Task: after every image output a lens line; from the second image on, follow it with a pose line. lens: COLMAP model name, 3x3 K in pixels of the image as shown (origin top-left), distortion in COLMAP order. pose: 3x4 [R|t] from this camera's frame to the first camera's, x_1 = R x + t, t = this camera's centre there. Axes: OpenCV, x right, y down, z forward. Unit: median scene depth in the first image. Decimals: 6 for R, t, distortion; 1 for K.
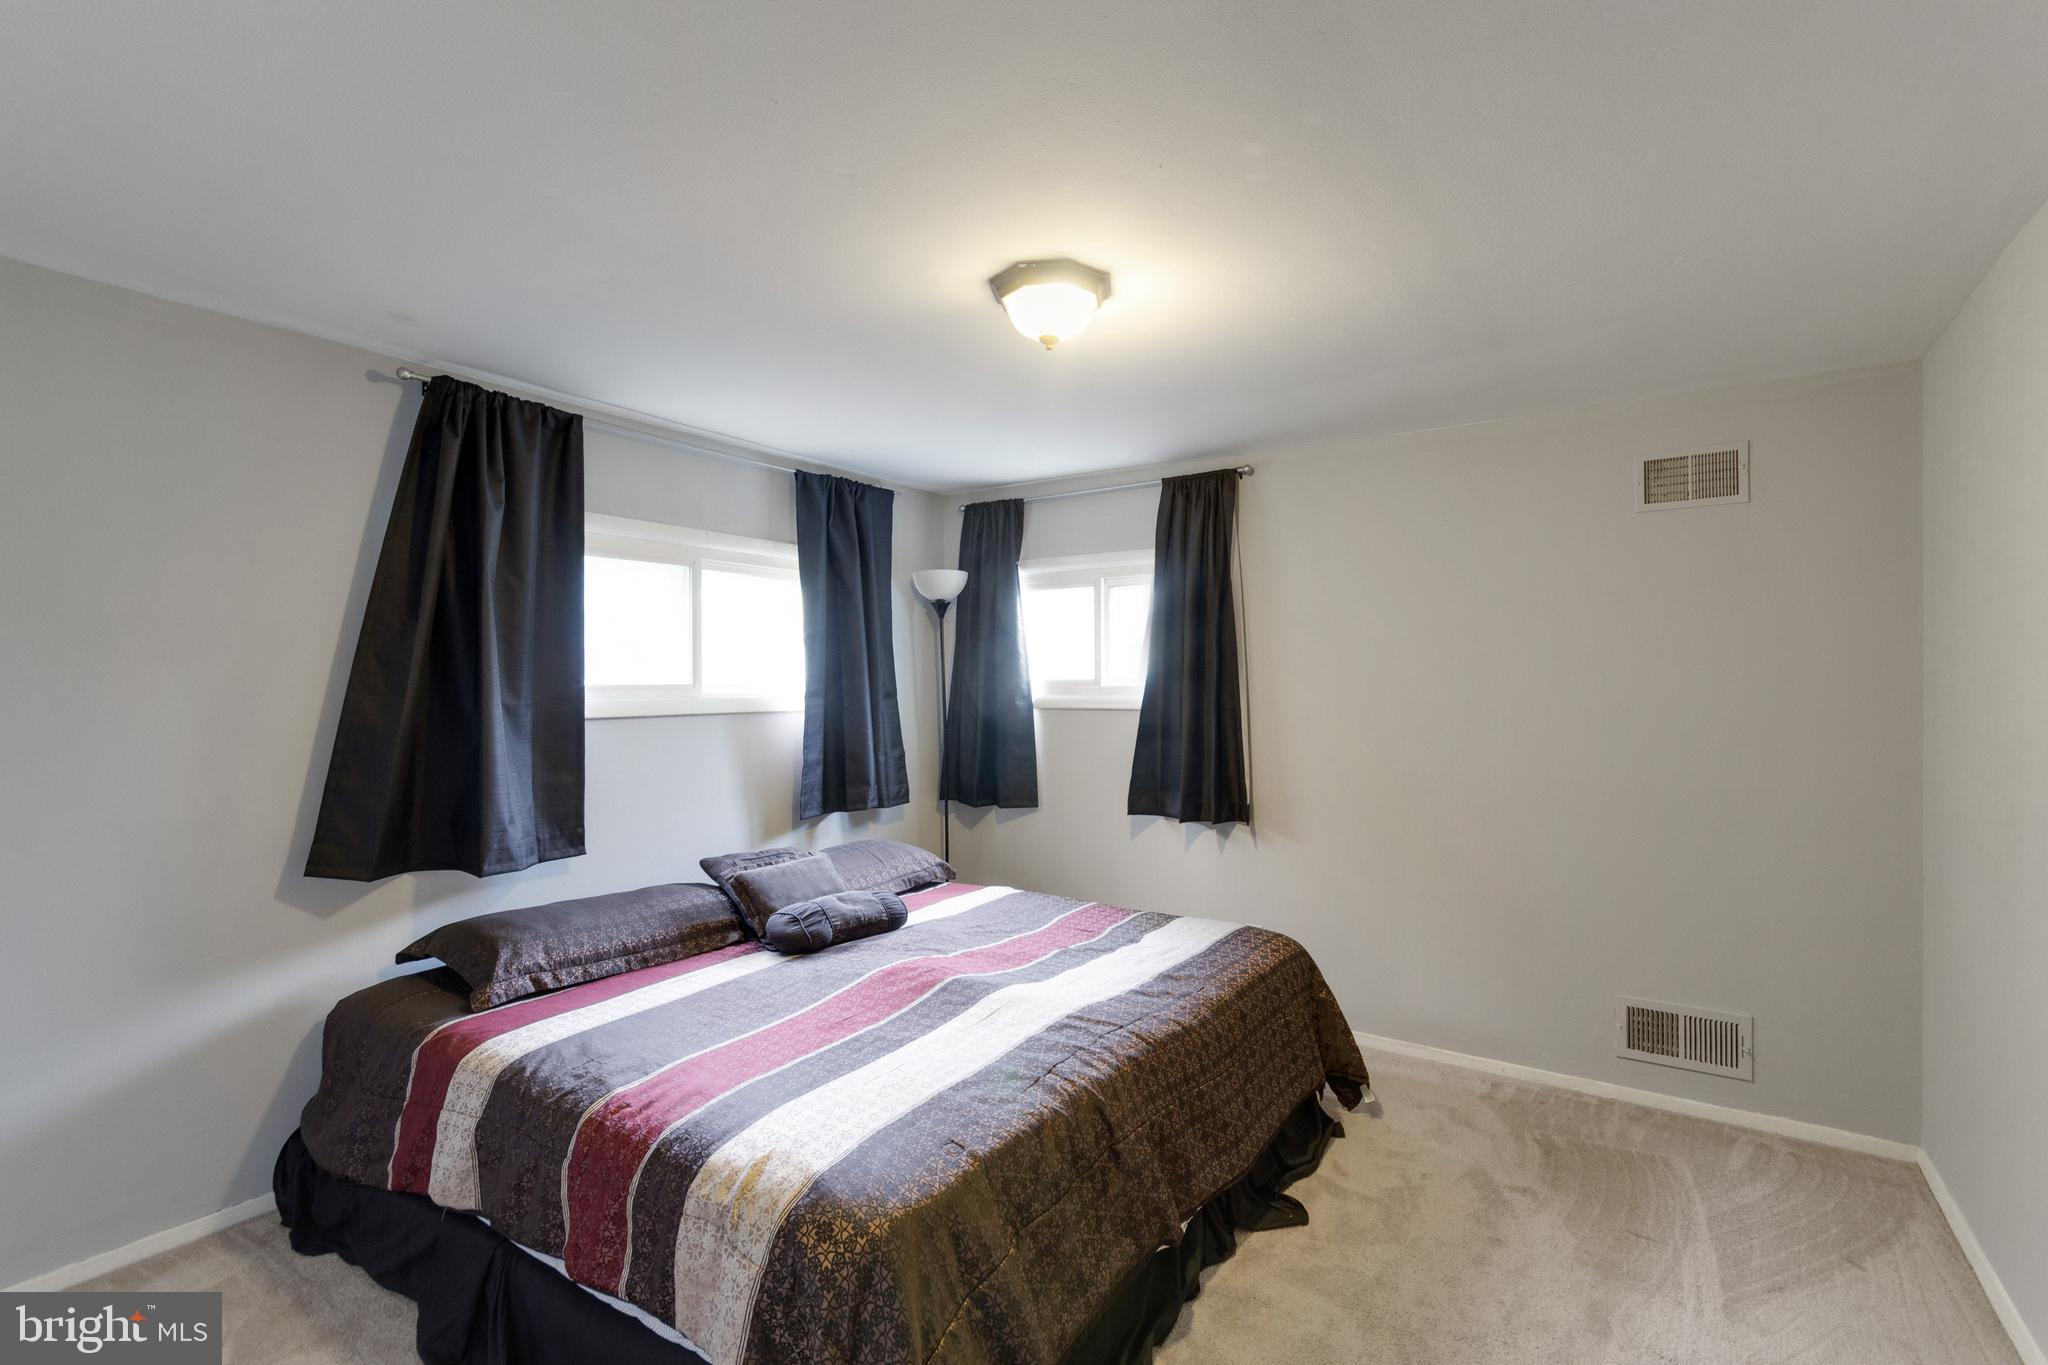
lens RADIAL K [[939.7, 0, 1028.7], [0, 939.7, 670.6], [0, 0, 1]] dist [0.003732, 0.000001]
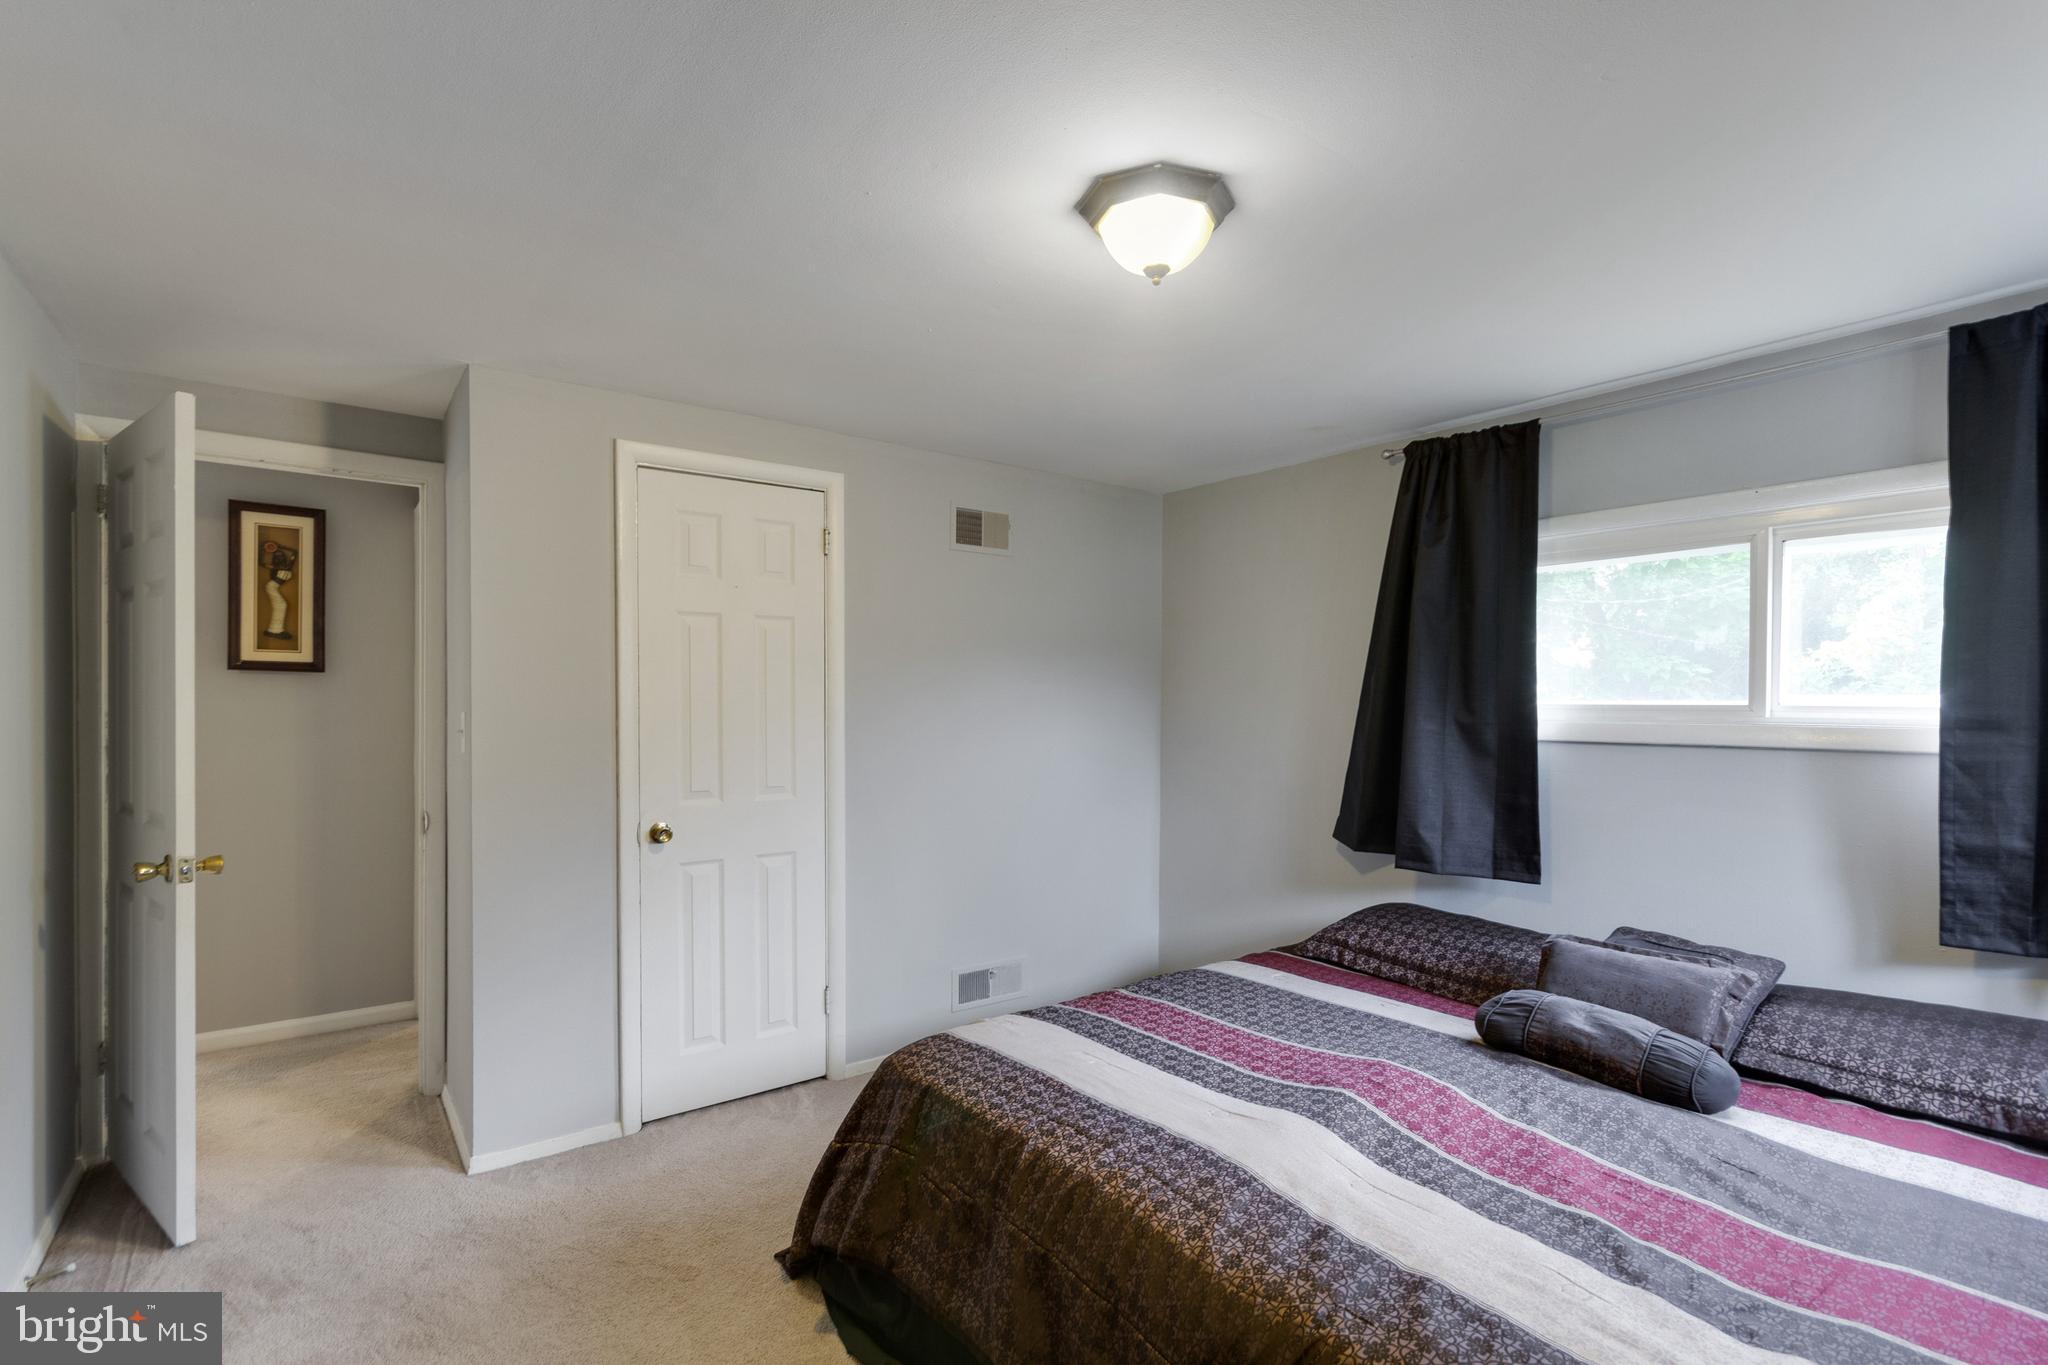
lens RADIAL K [[939.7, 0, 1027.4], [0, 939.7, 703.7], [0, 0, 1]] dist [0.003732, 0.000001]
pose [[-0.310238, 0.005204, -0.950645, 0.624191], [0.009451, 0.999952, 0.002390, 0.007611], [0.950612, -0.008243, -0.310273, 0.863273]]
